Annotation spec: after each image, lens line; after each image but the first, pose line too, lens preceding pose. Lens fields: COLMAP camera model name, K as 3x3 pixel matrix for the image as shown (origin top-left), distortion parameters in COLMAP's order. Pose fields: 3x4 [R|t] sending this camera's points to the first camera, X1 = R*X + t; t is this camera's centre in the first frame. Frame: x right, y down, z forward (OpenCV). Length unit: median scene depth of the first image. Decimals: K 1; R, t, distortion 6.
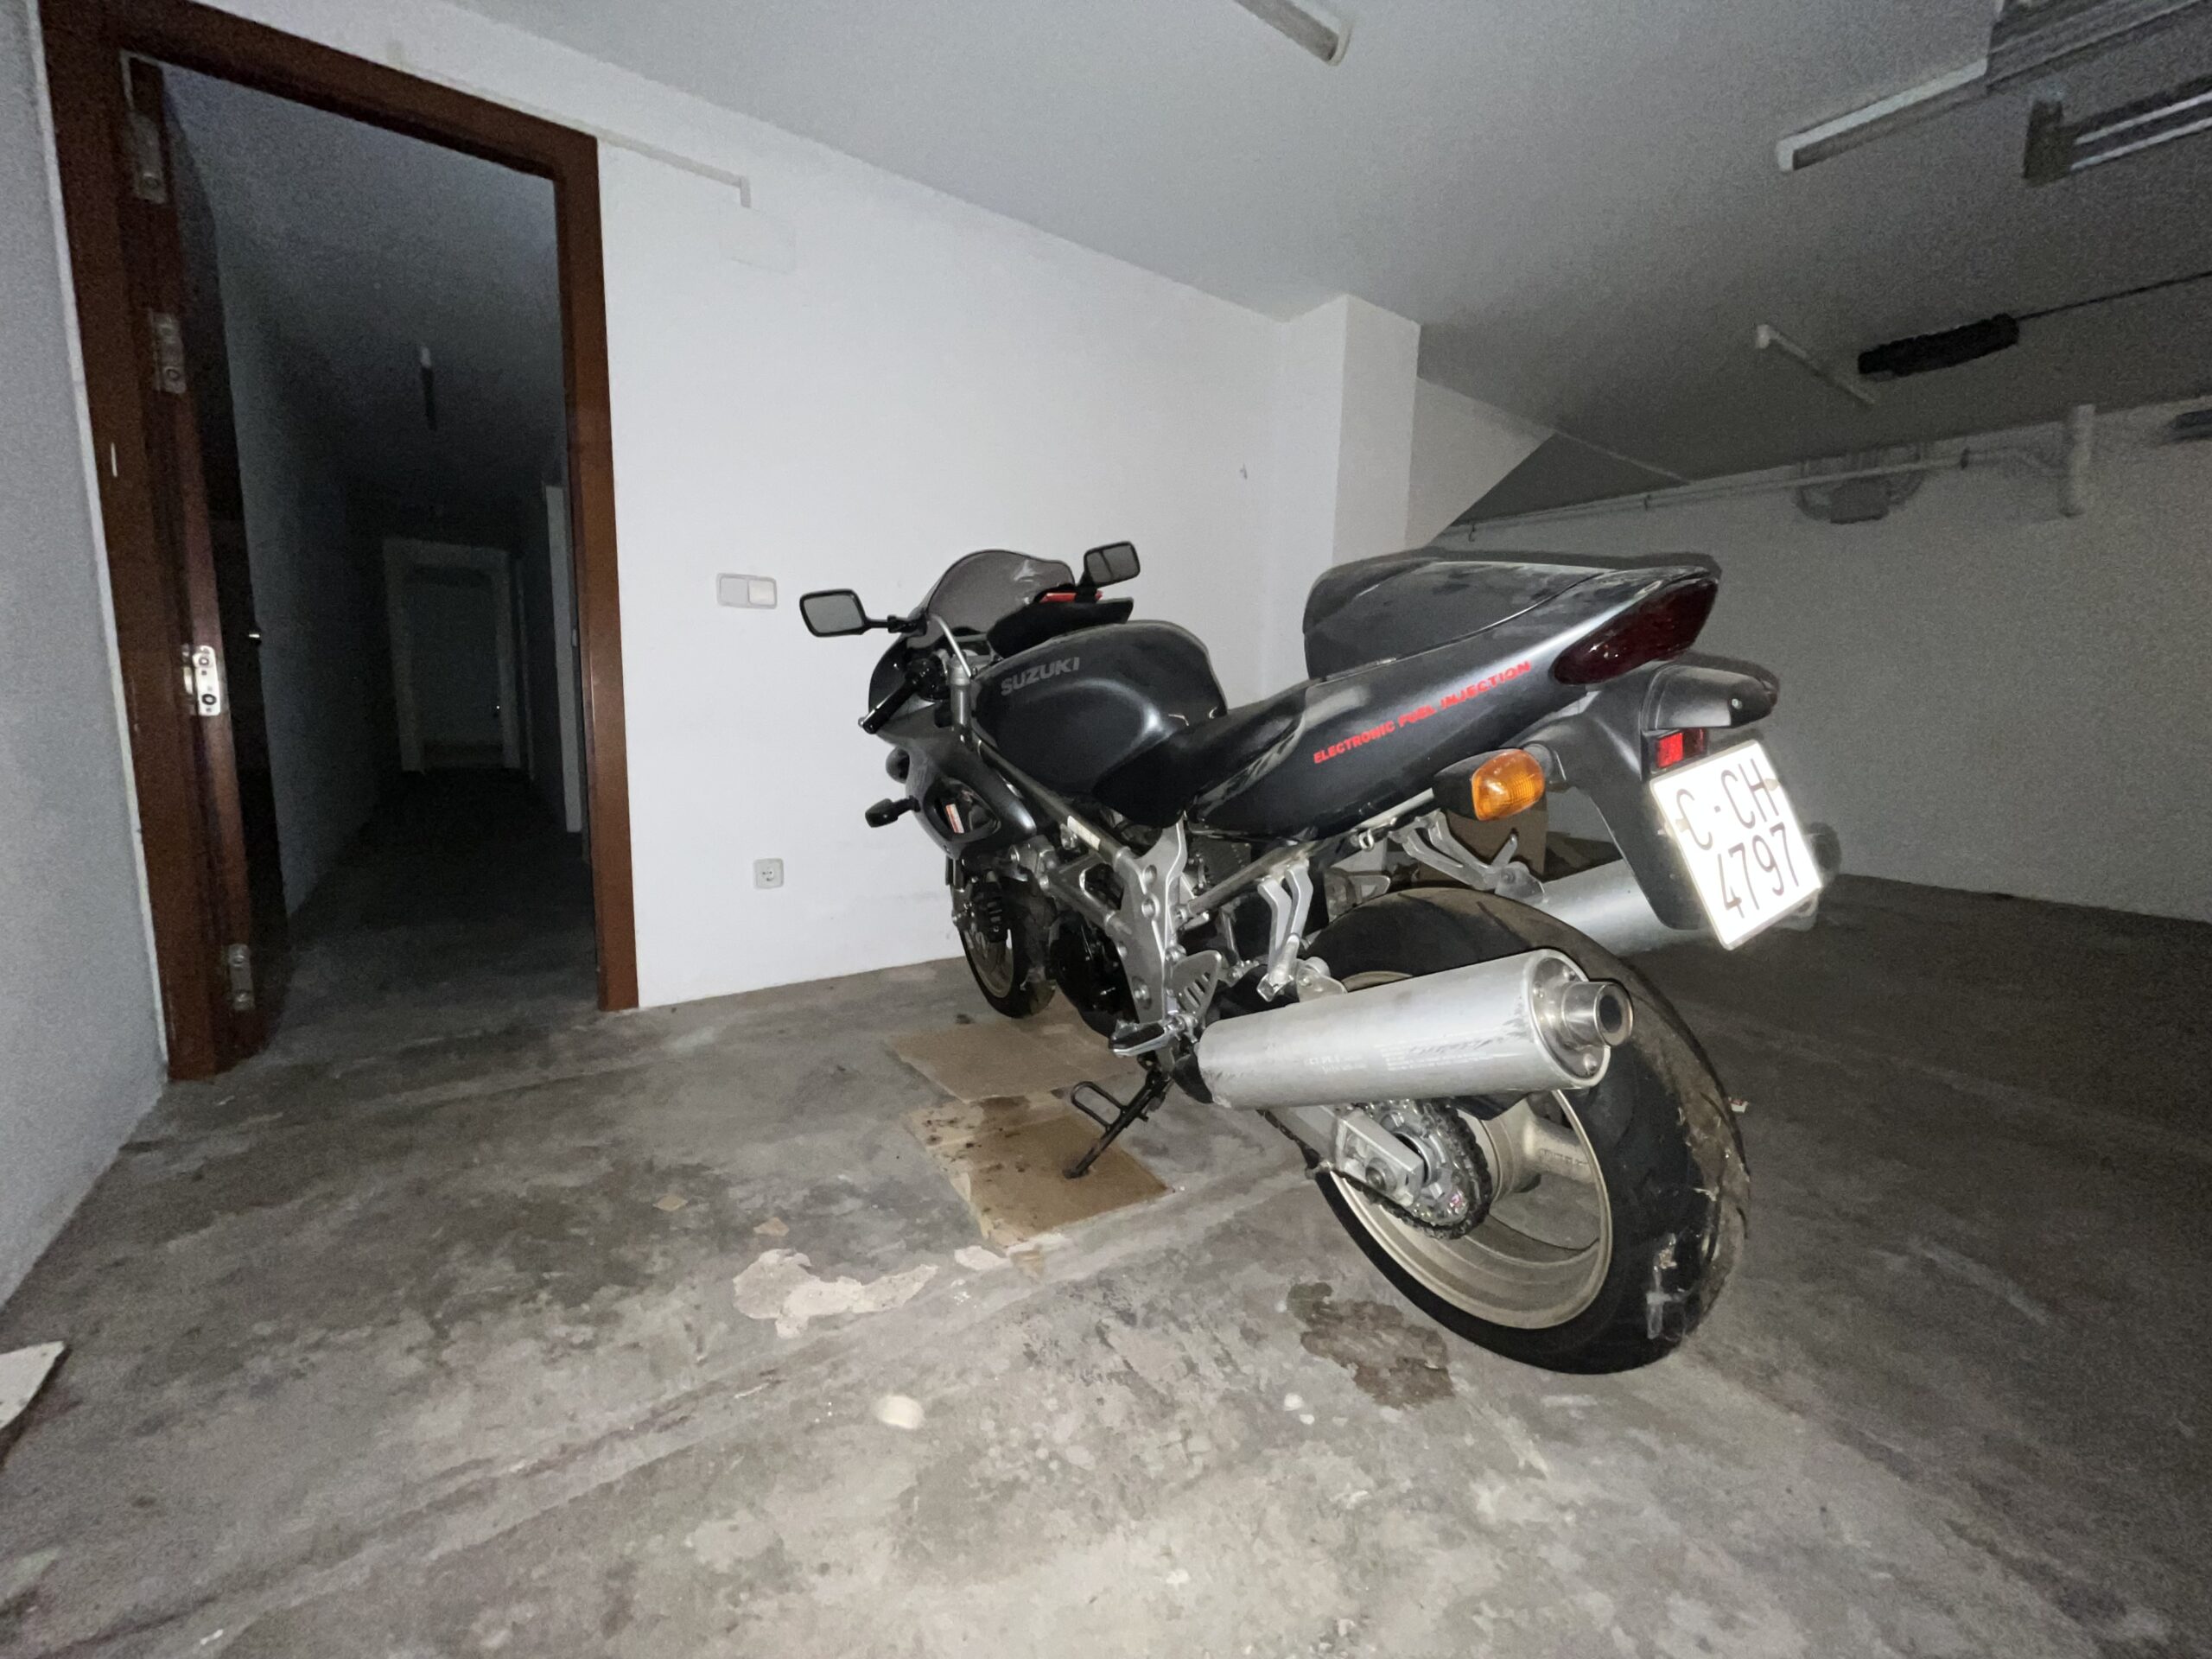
lens RADIAL K [[889.2, 0, 1095.9], [0, 889.2, 835.4], [0, 0, 1]] dist [-0.004140, 0.000666]
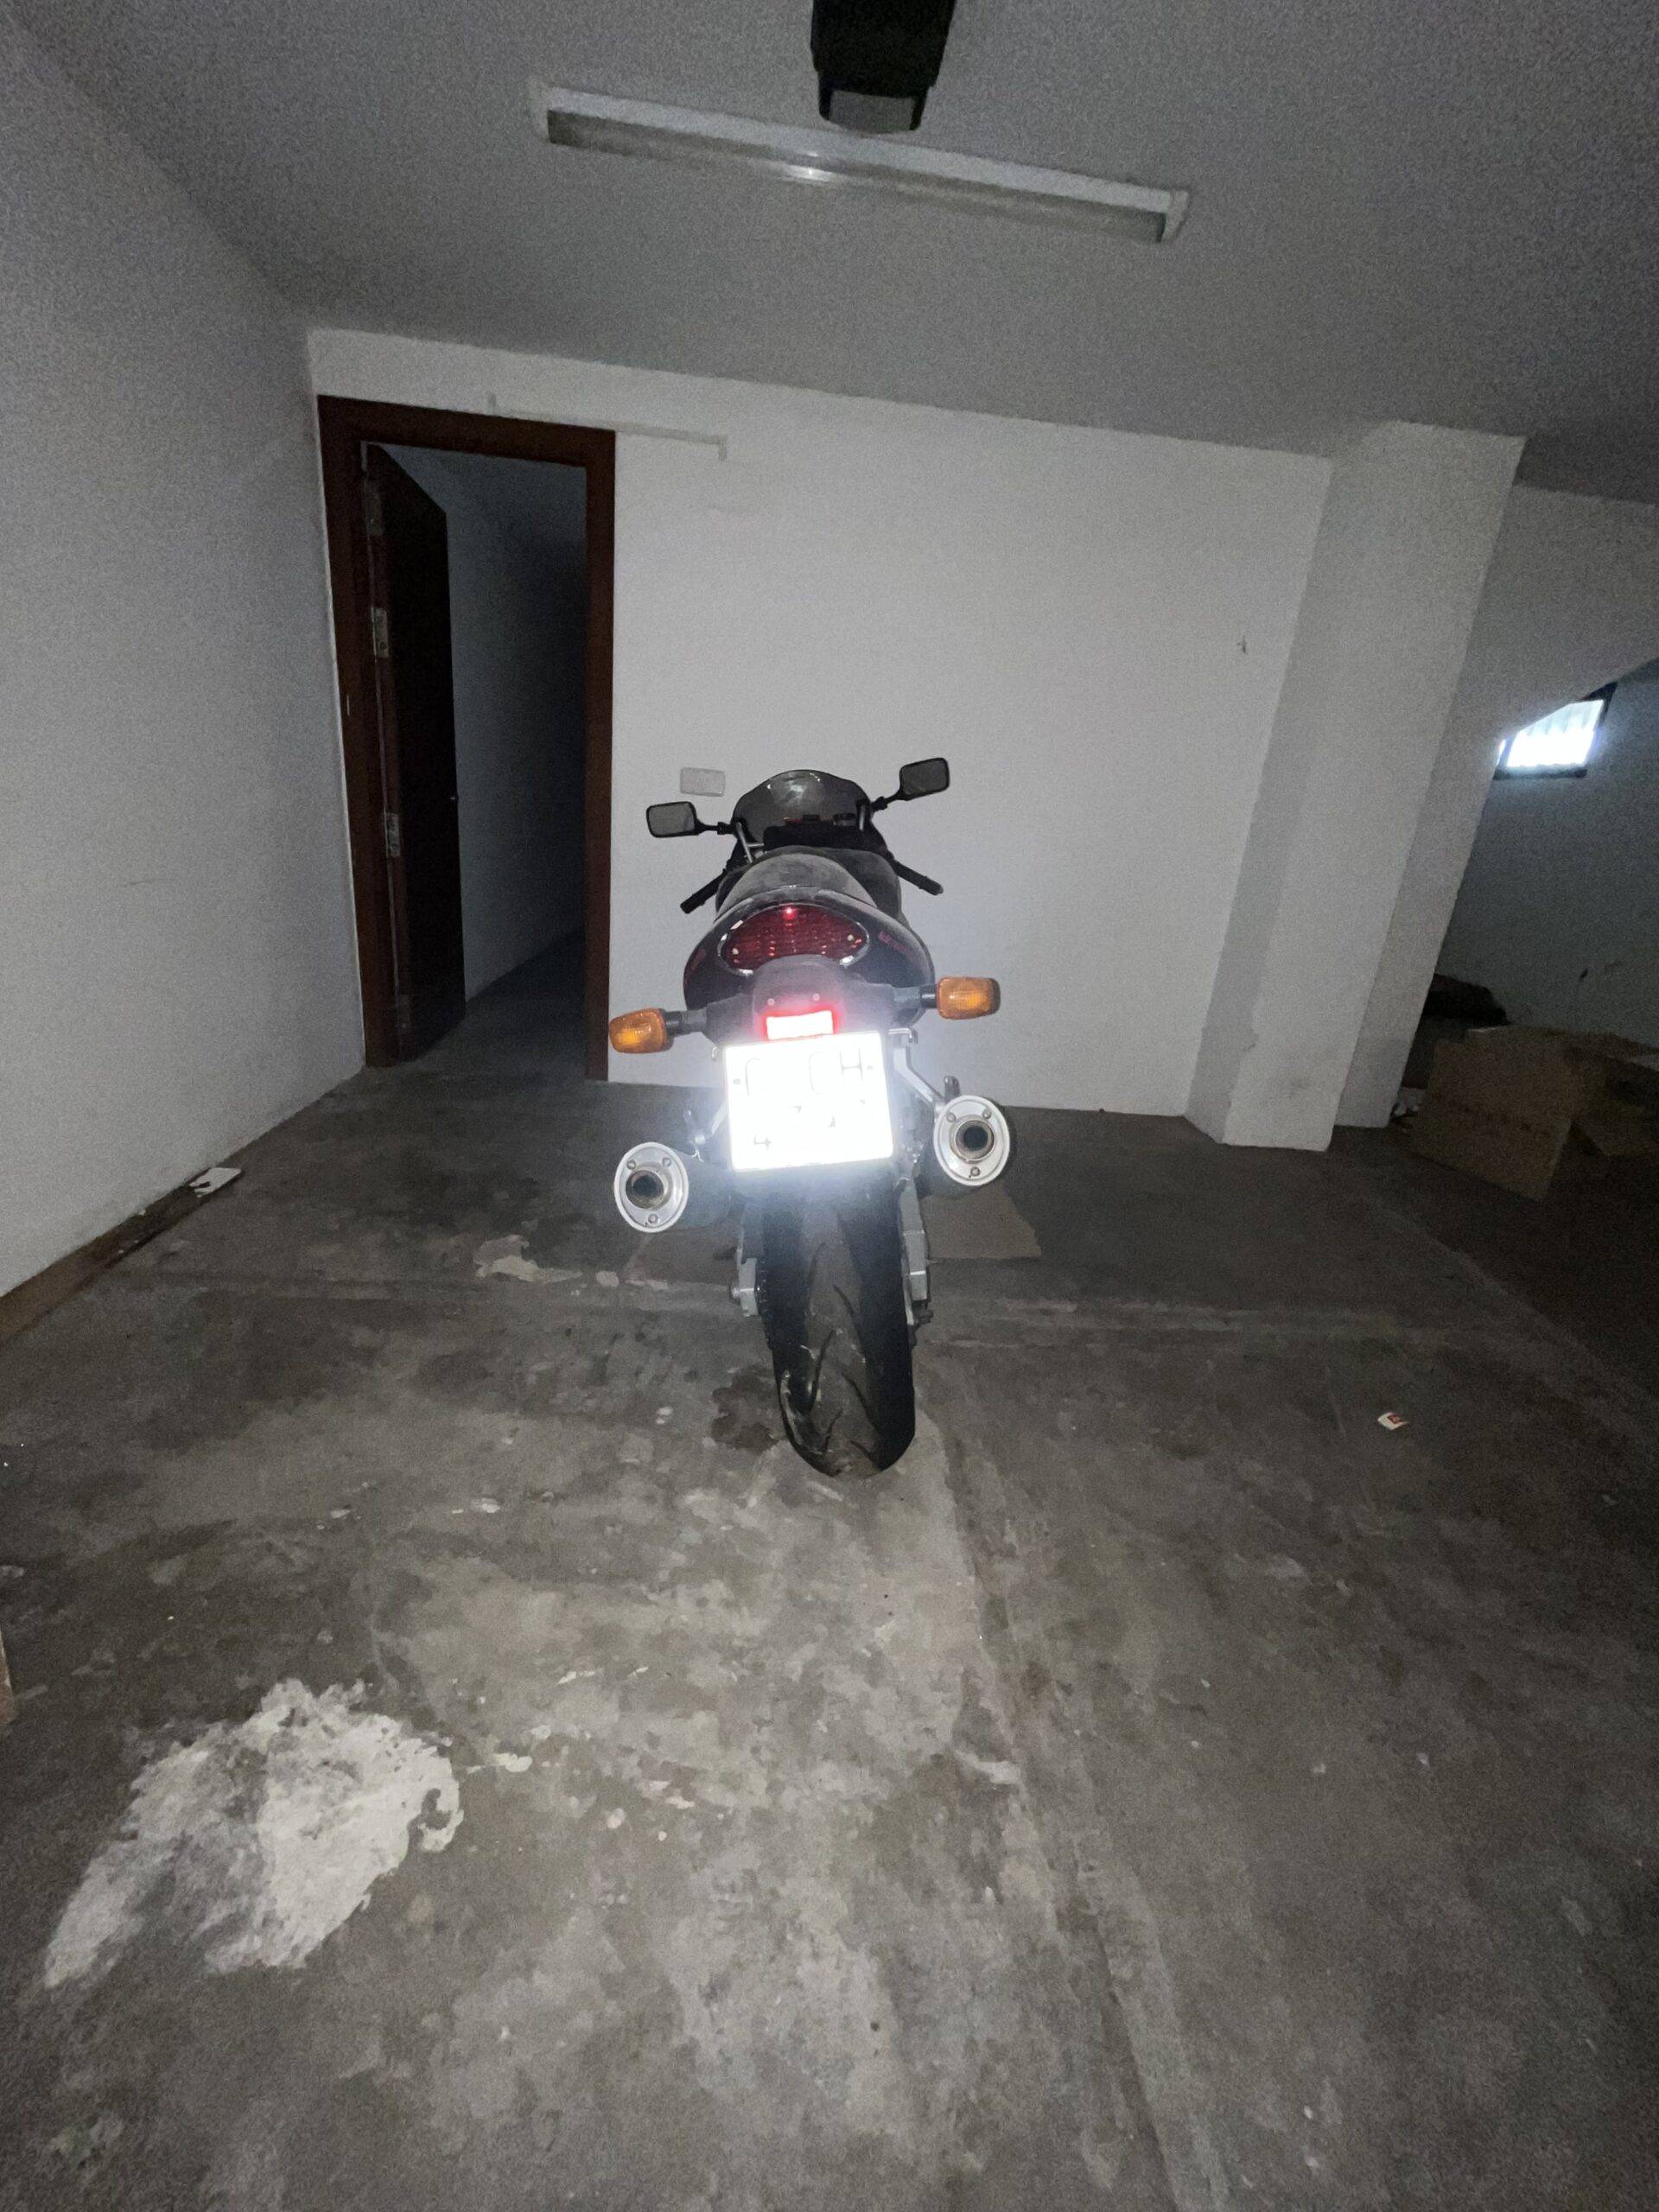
lens RADIAL K [[889.2, 0, 829.2], [0, 889.2, 1100.9], [0, 0, 1]] dist [-0.004140, 0.000666]
pose [[0.847653, 0.213425, -0.485731, 0.912300], [-0.141301, 0.973269, 0.181058, -0.158222], [0.511389, -0.084841, 0.855151, -0.087077]]
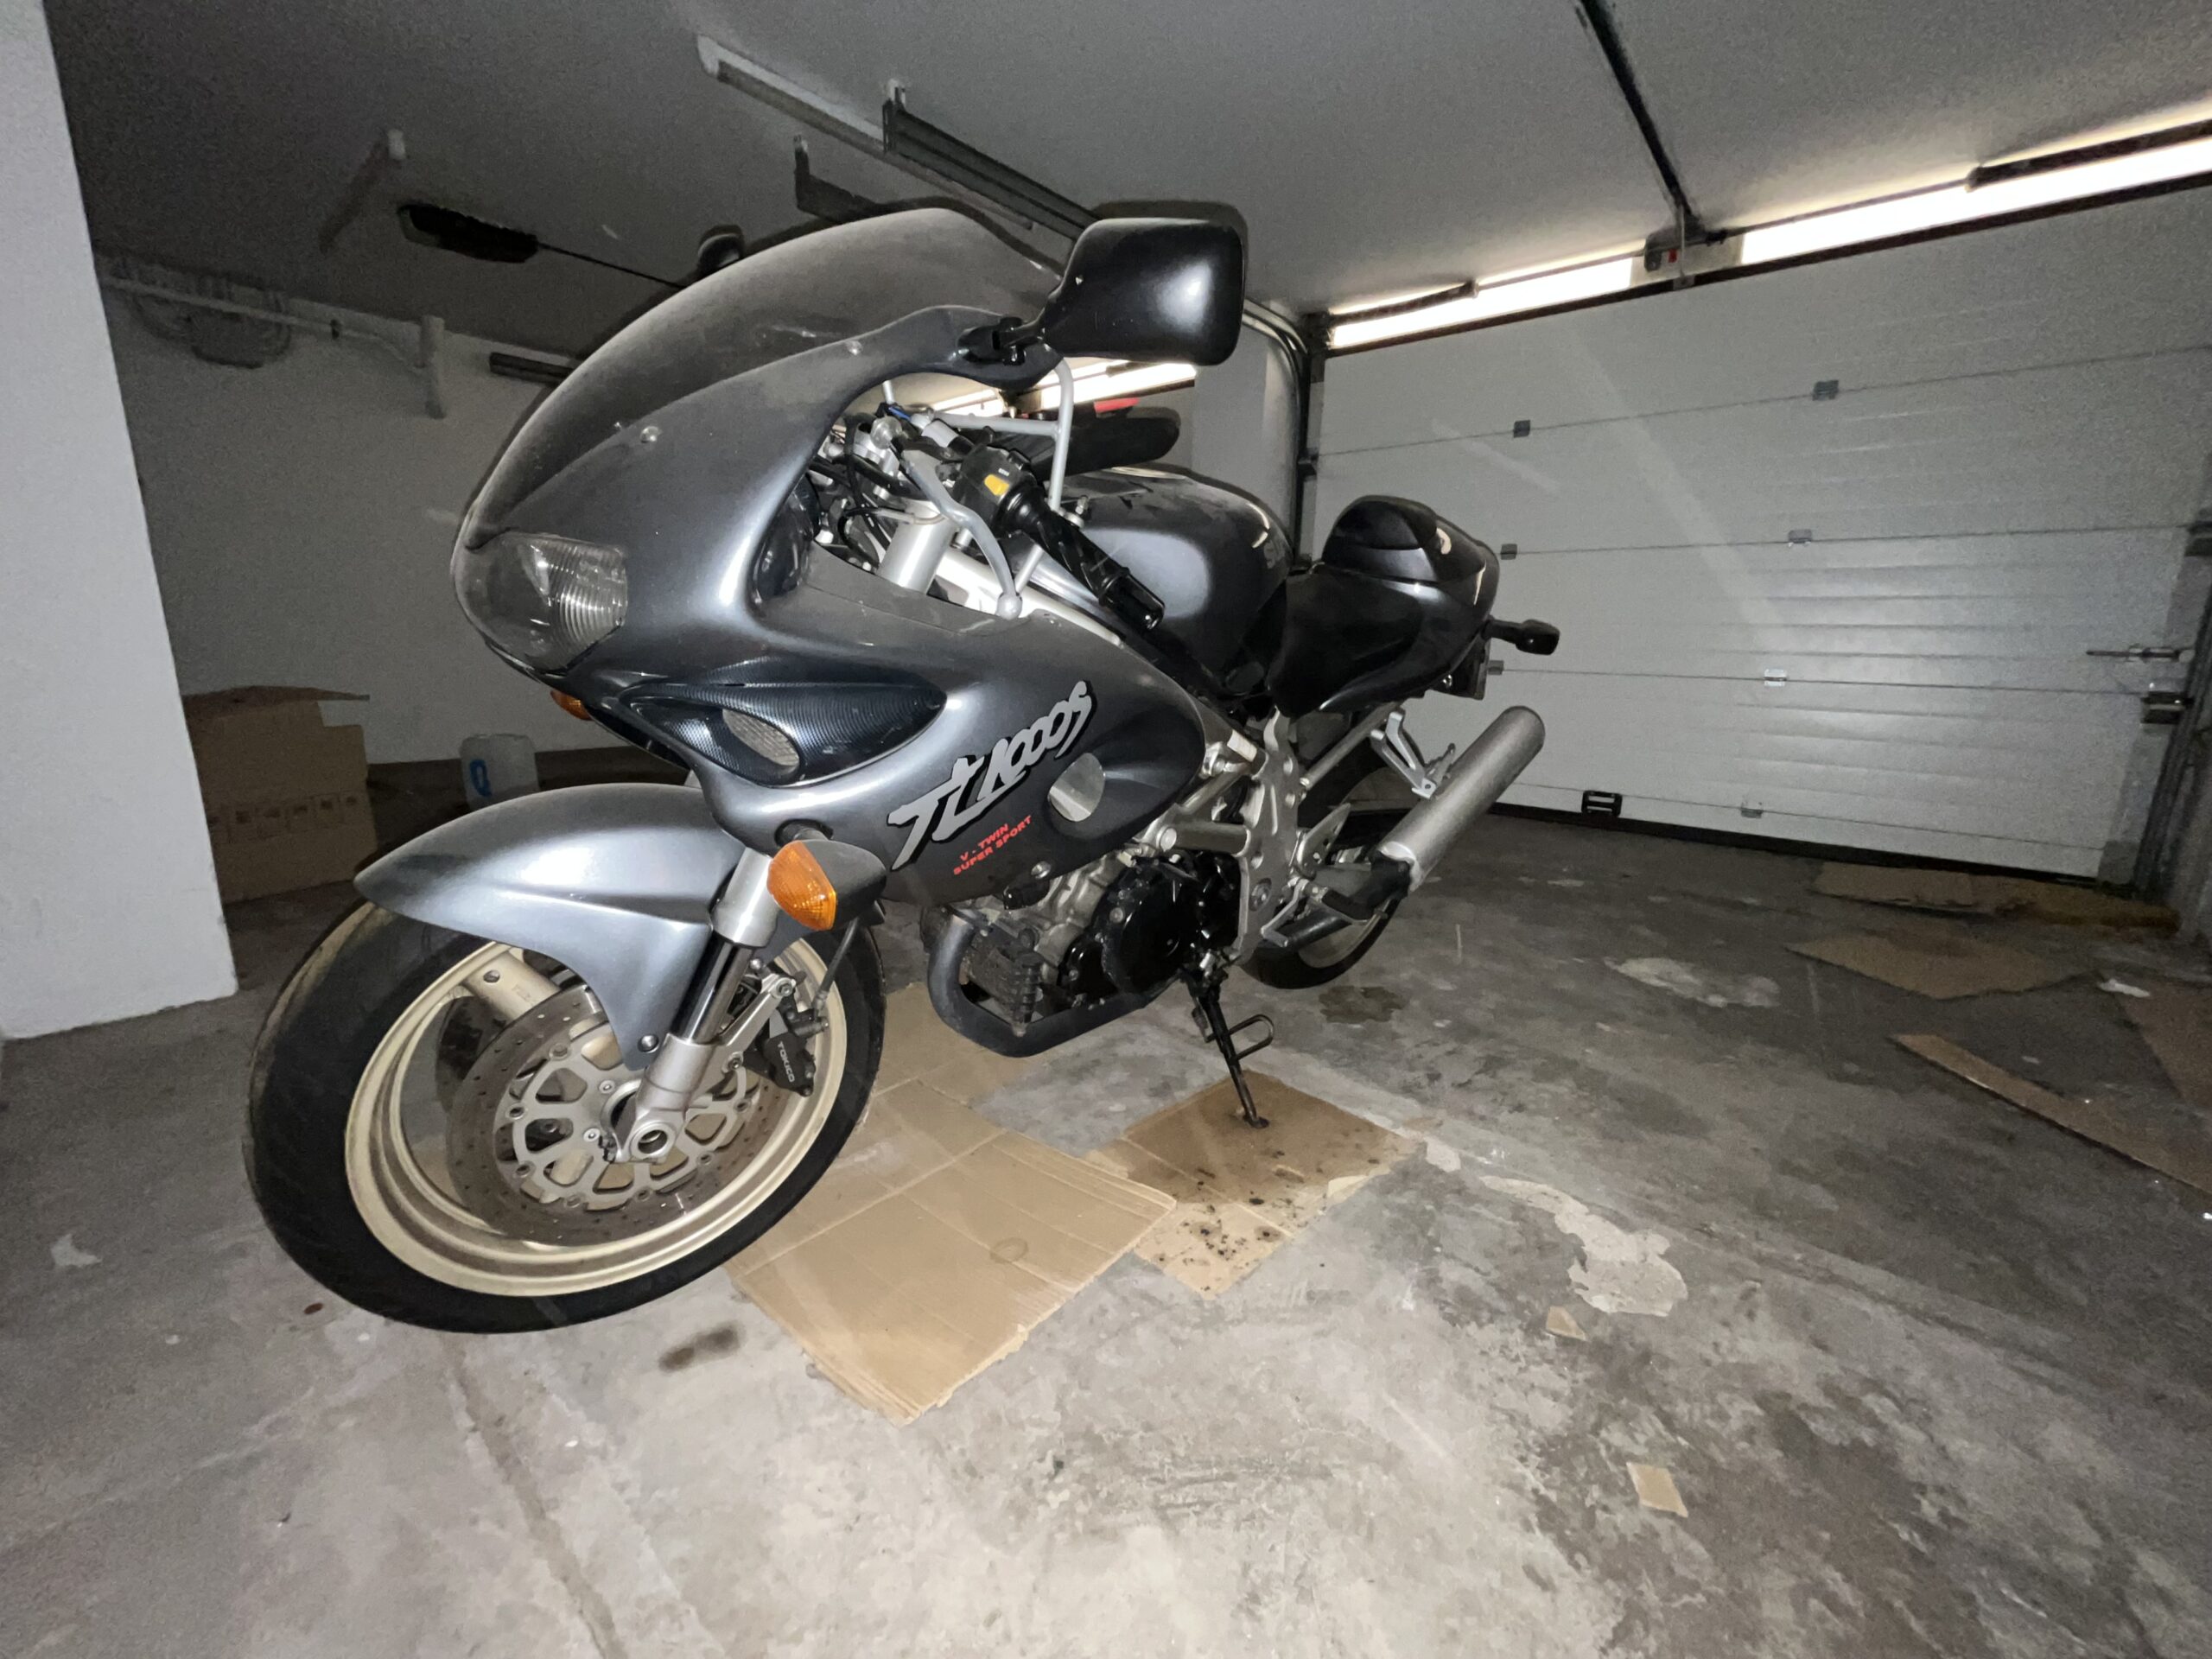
lens RADIAL K [[889.2, 0, 1104.1], [0, 889.2, 825.9], [0, 0, 1]] dist [-0.004140, 0.000666]
pose [[-0.226662, -0.232367, 0.945849, -0.958391], [0.114806, 0.957979, 0.262860, -0.198652], [-0.967183, 0.168170, -0.190460, 1.582692]]
